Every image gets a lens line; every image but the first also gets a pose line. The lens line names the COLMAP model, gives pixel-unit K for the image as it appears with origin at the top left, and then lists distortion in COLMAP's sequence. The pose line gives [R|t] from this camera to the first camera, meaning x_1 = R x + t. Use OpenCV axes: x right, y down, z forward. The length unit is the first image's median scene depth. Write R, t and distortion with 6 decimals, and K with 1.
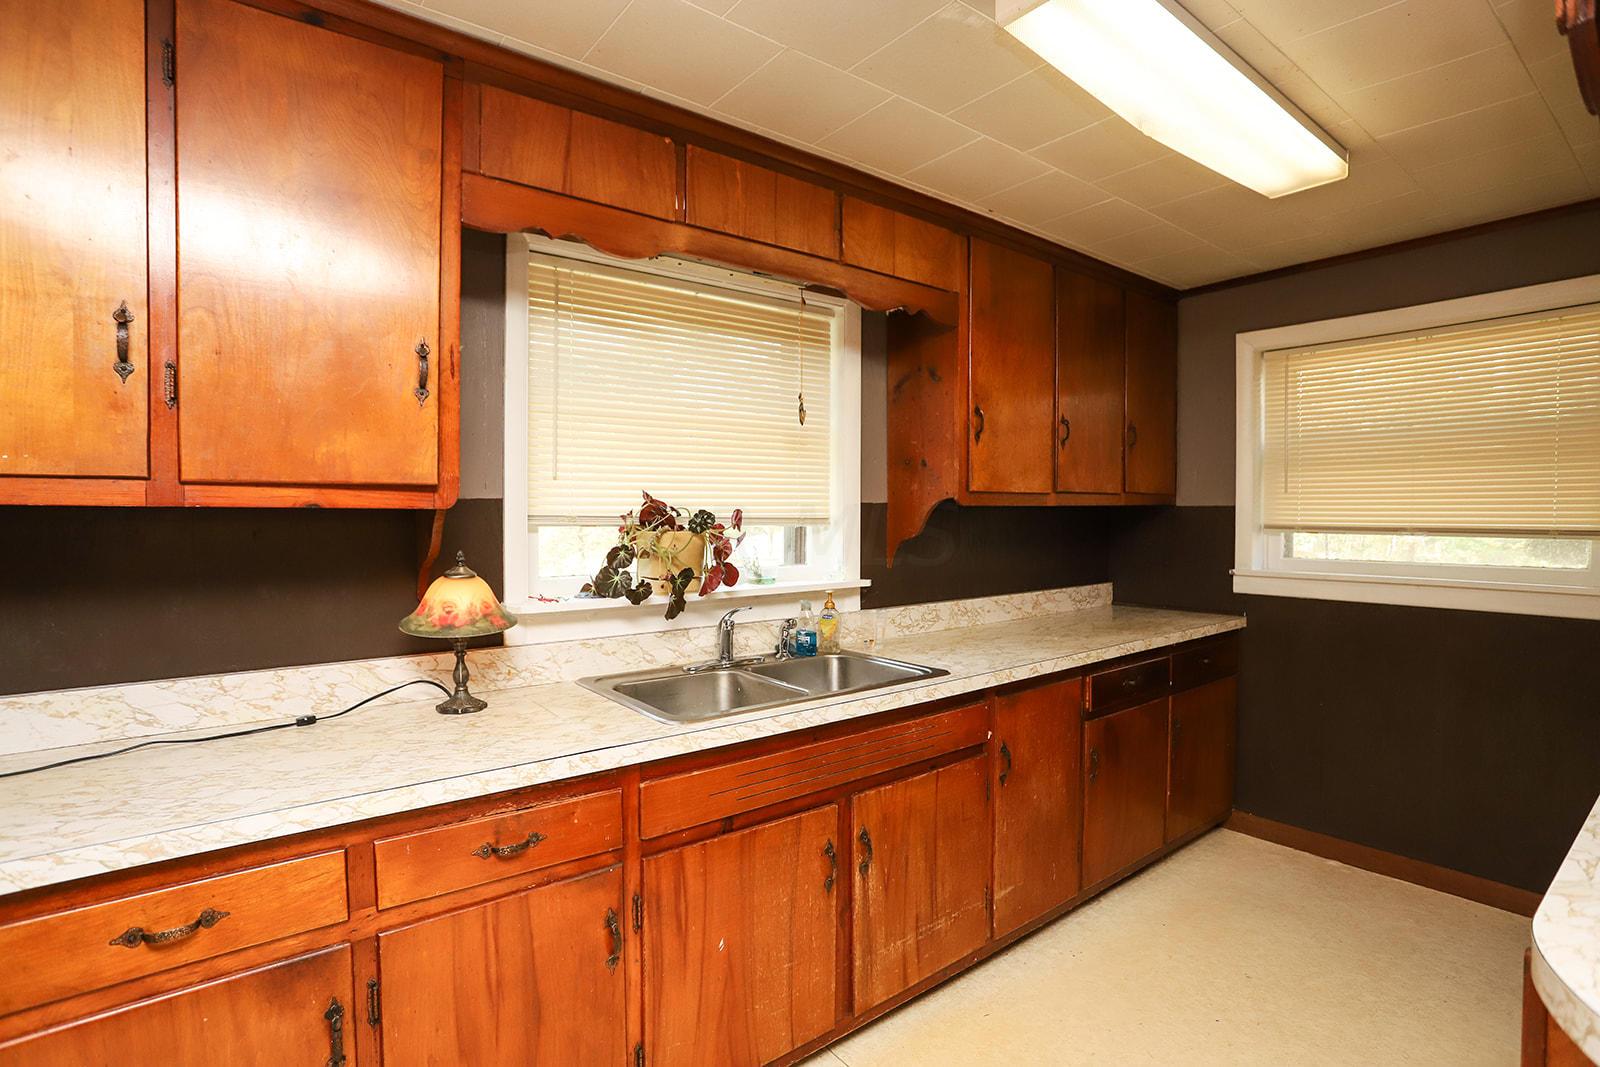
lens RADIAL K [[781.9, 0, 802.7], [0, 781.9, 534.7], [0, 0, 1]] dist [-0.051242, 0.023368]
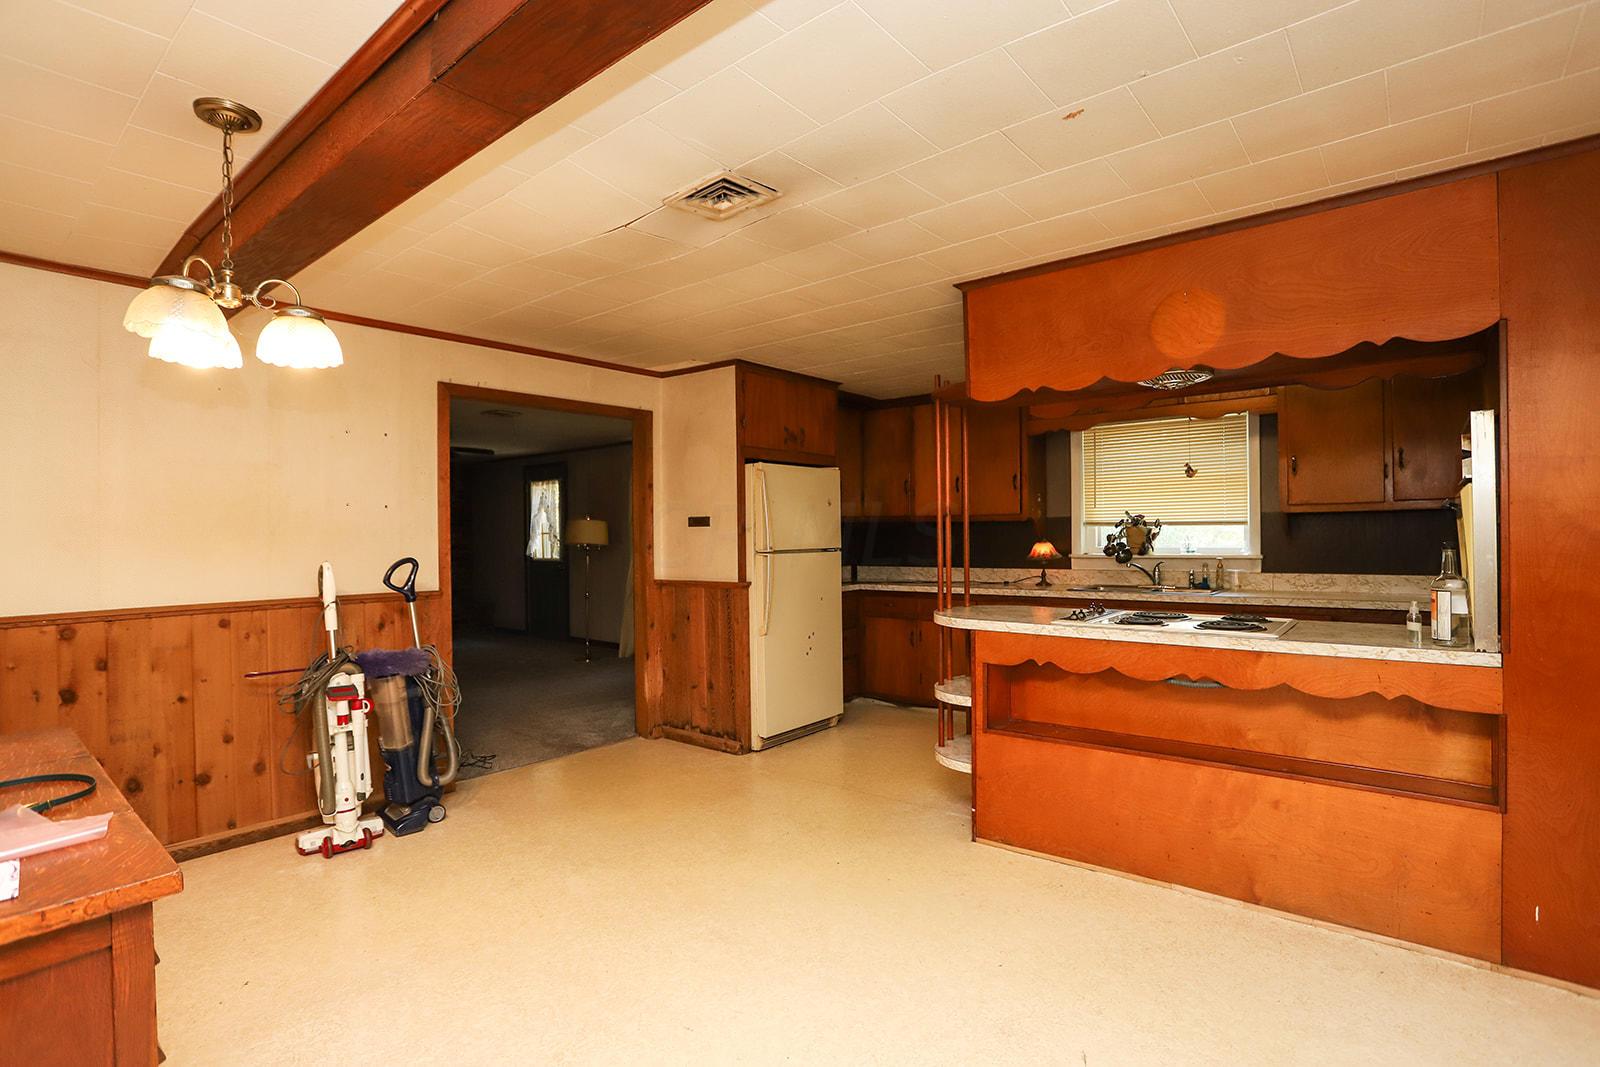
lens RADIAL K [[781.9, 0, 802.7], [0, 781.9, 534.7], [0, 0, 1]] dist [-0.051242, 0.023368]
pose [[0.196861, 0.000176, -0.980431, 1.859262], [-0.012794, 0.999915, -0.002390, 0.031671], [0.980348, 0.013014, 0.196847, -0.436777]]
